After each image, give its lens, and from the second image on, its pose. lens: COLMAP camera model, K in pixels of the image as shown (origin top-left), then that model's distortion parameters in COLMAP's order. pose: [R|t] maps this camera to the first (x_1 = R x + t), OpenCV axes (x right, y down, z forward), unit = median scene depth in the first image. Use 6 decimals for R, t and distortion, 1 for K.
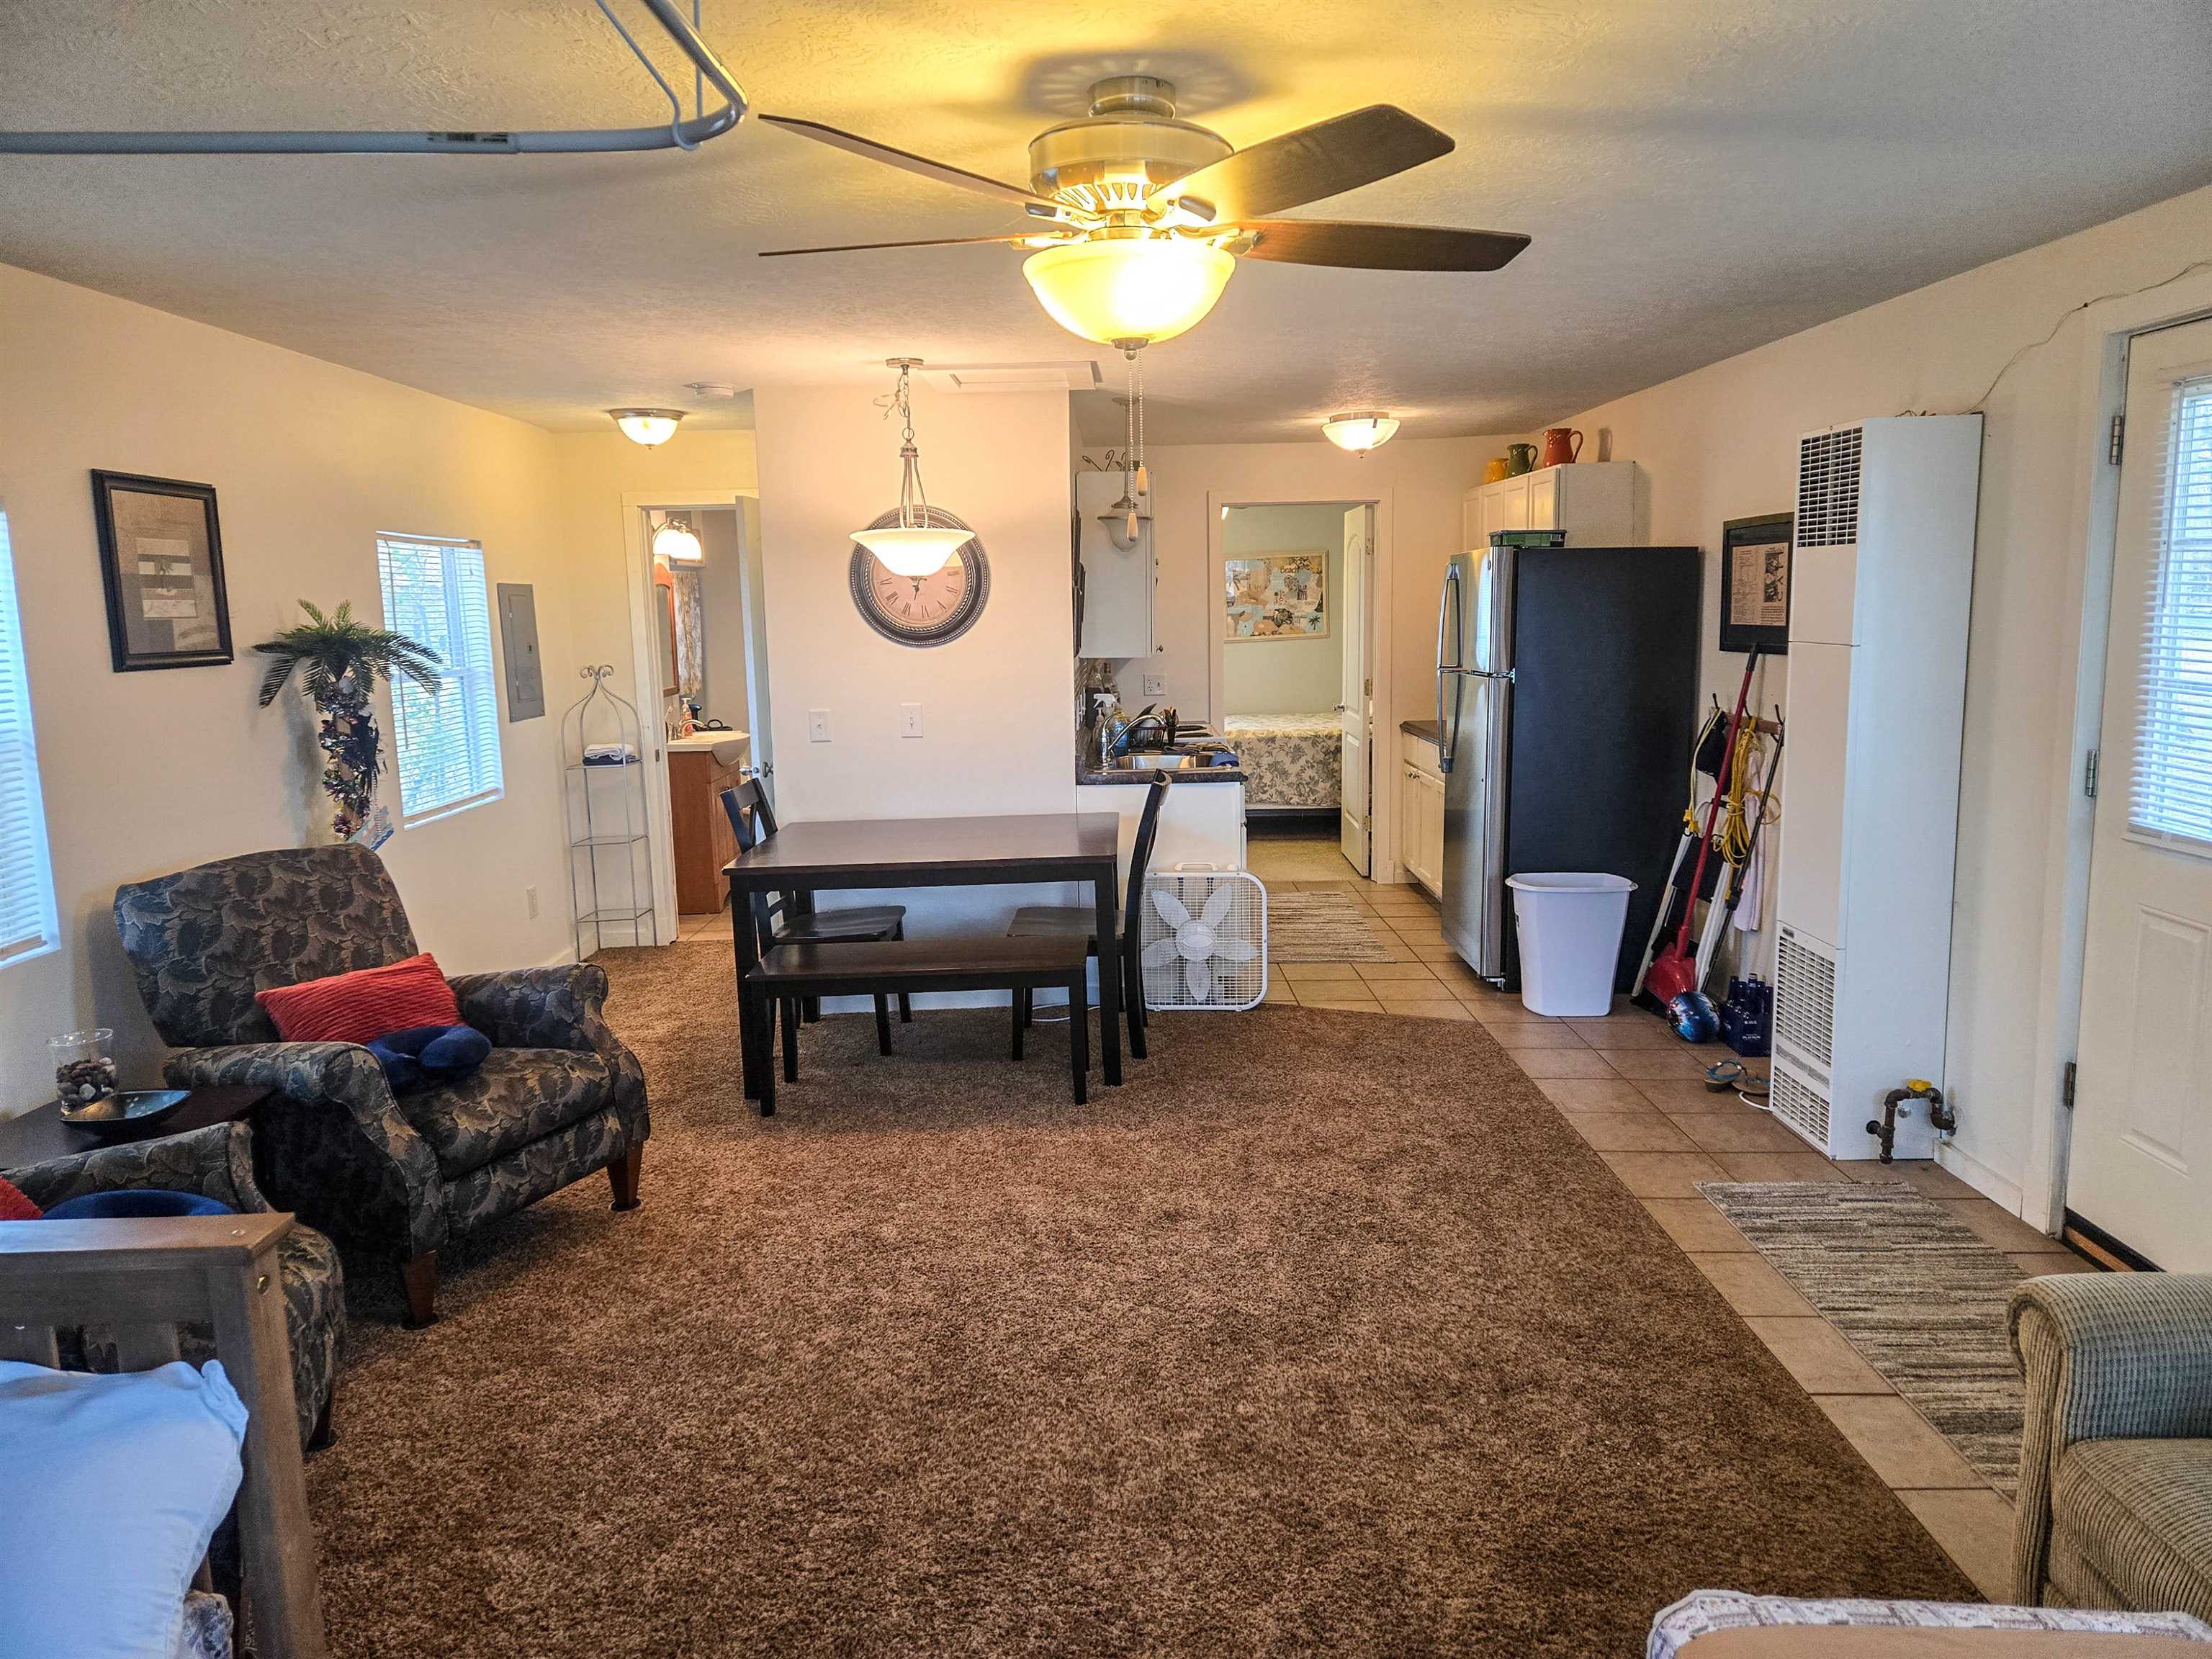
lens RADIAL K [[1491.1, 0, 1098.6], [0, 1491.1, 820.2], [0, 0, 1]] dist [0.056479, -0.008515]
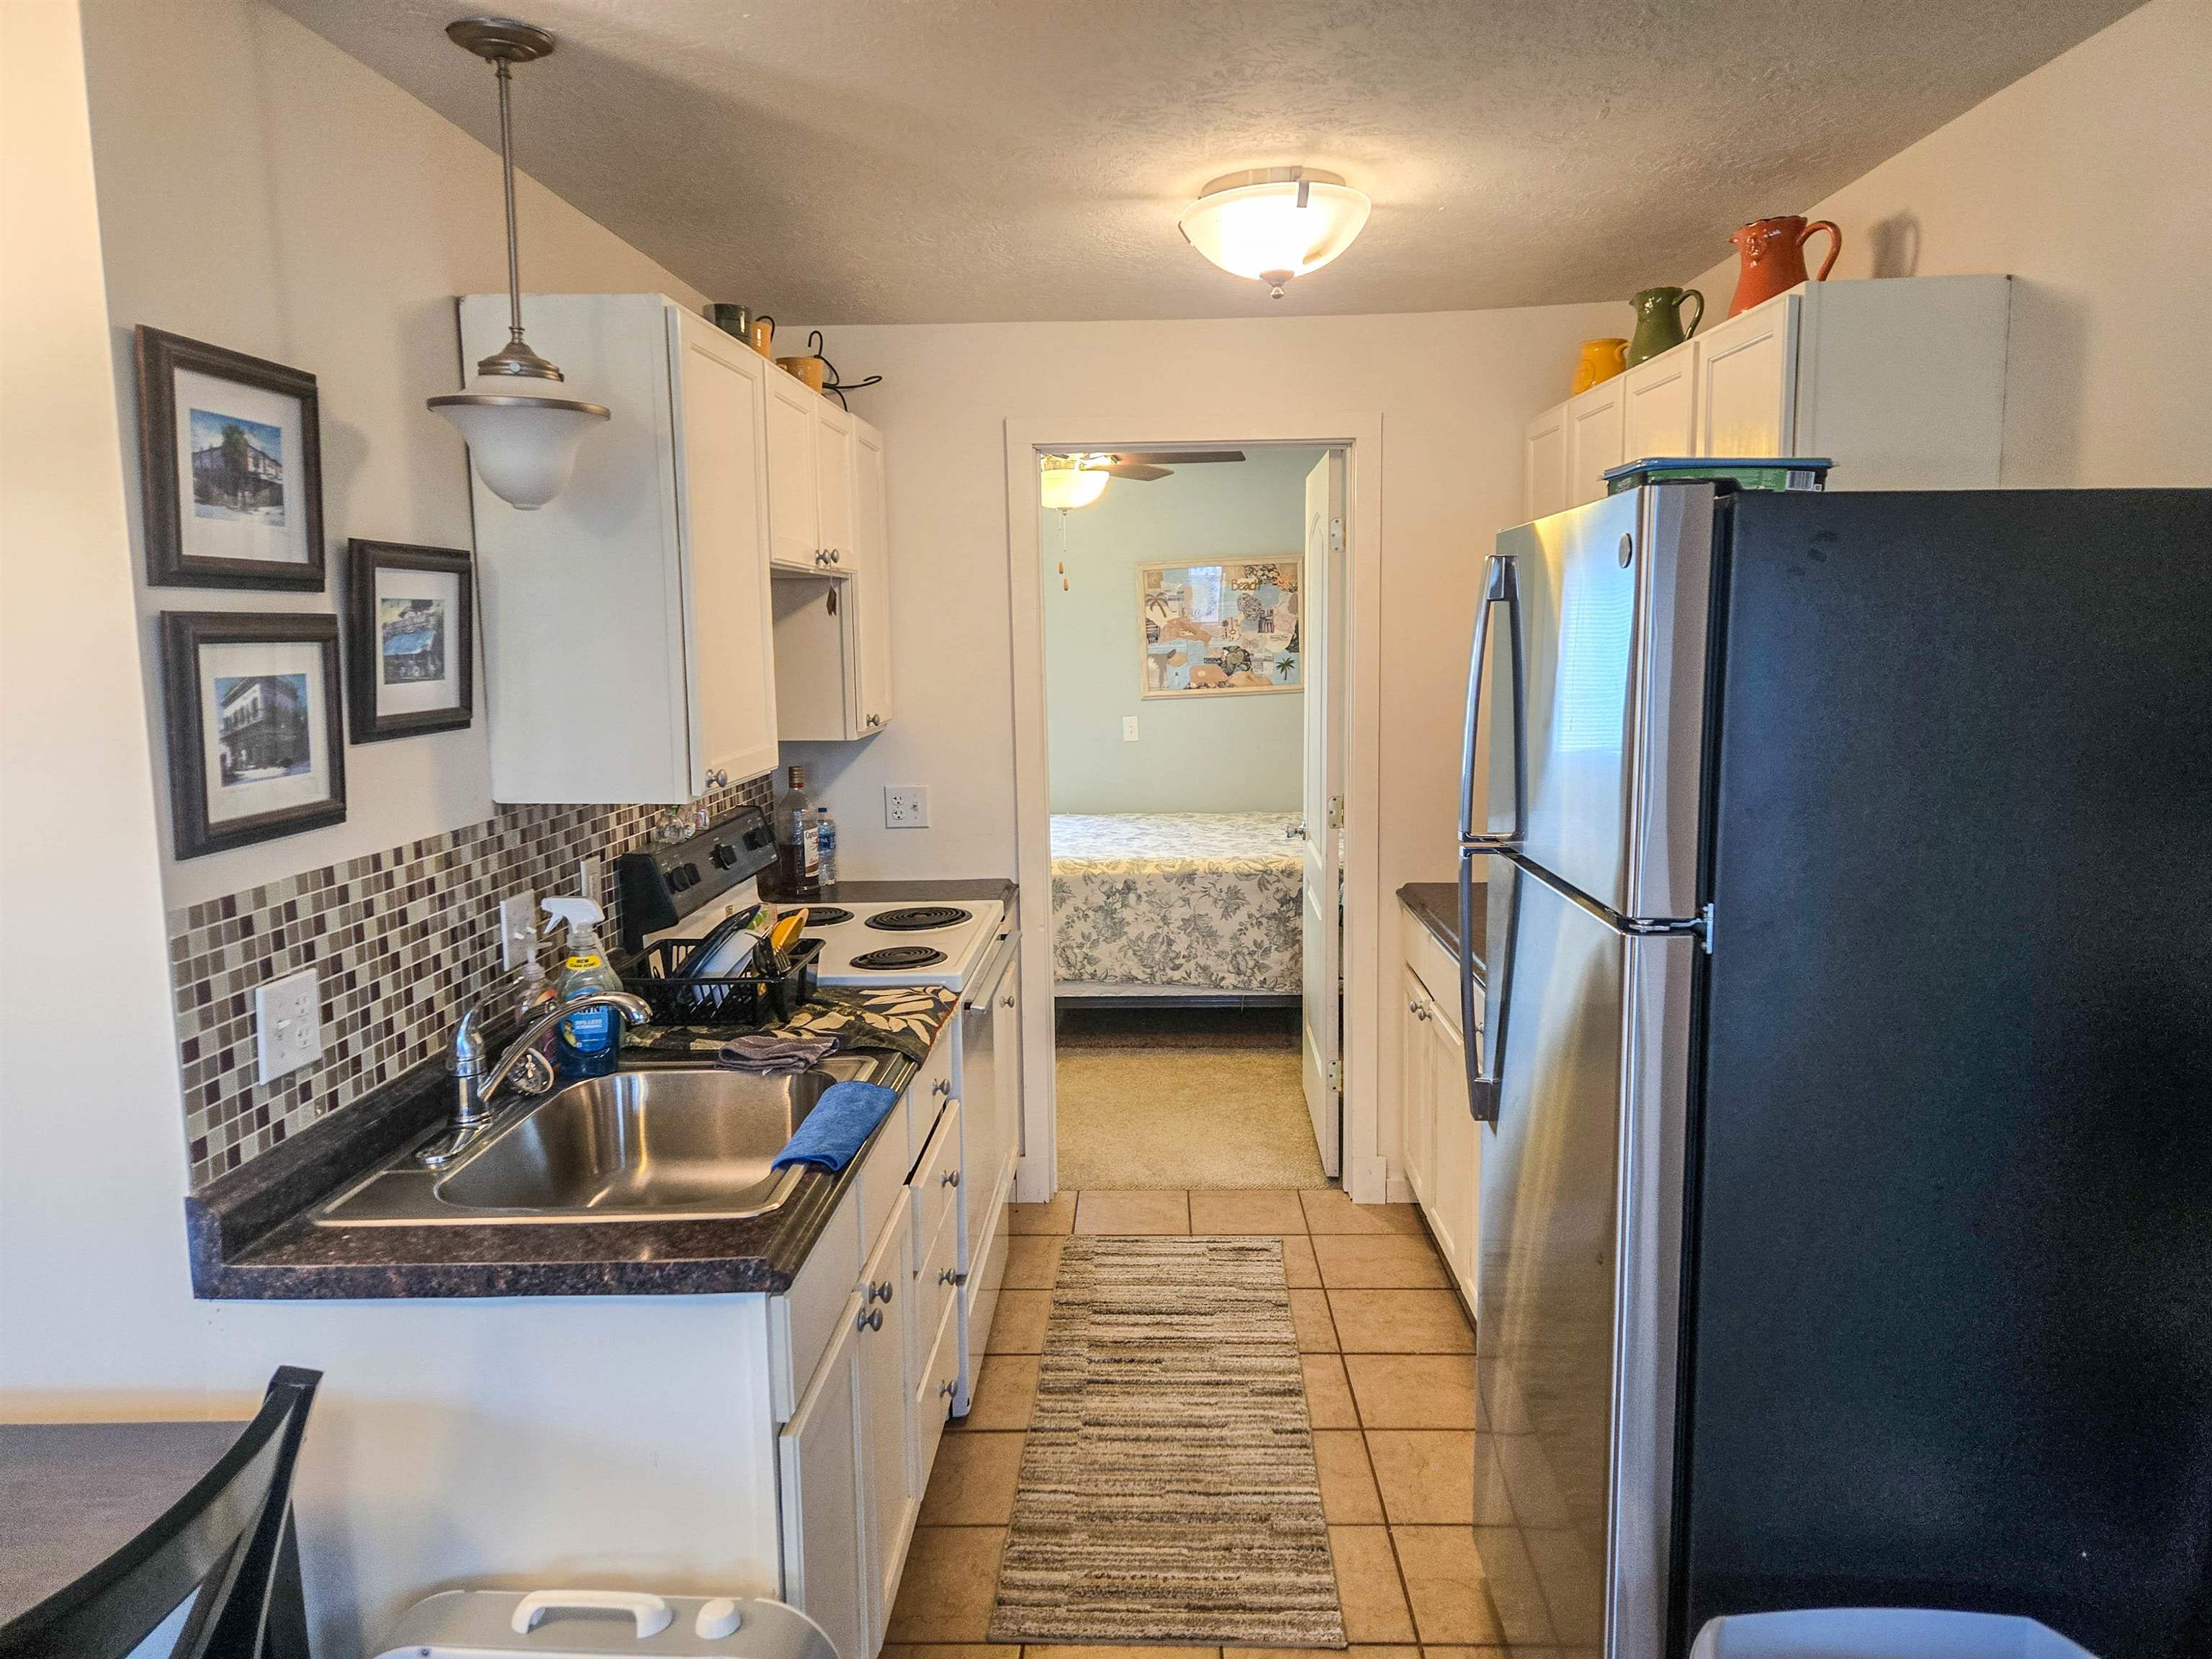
lens RADIAL K [[1491.1, 0, 1117.0], [0, 1491.1, 830.5], [0, 0, 1]] dist [0.056479, -0.008515]
pose [[0.999757, 0.004808, -0.021492, 0.100657], [-0.004976, 0.999957, -0.007792, -0.067343], [0.021454, 0.007897, 0.999739, 0.422886]]
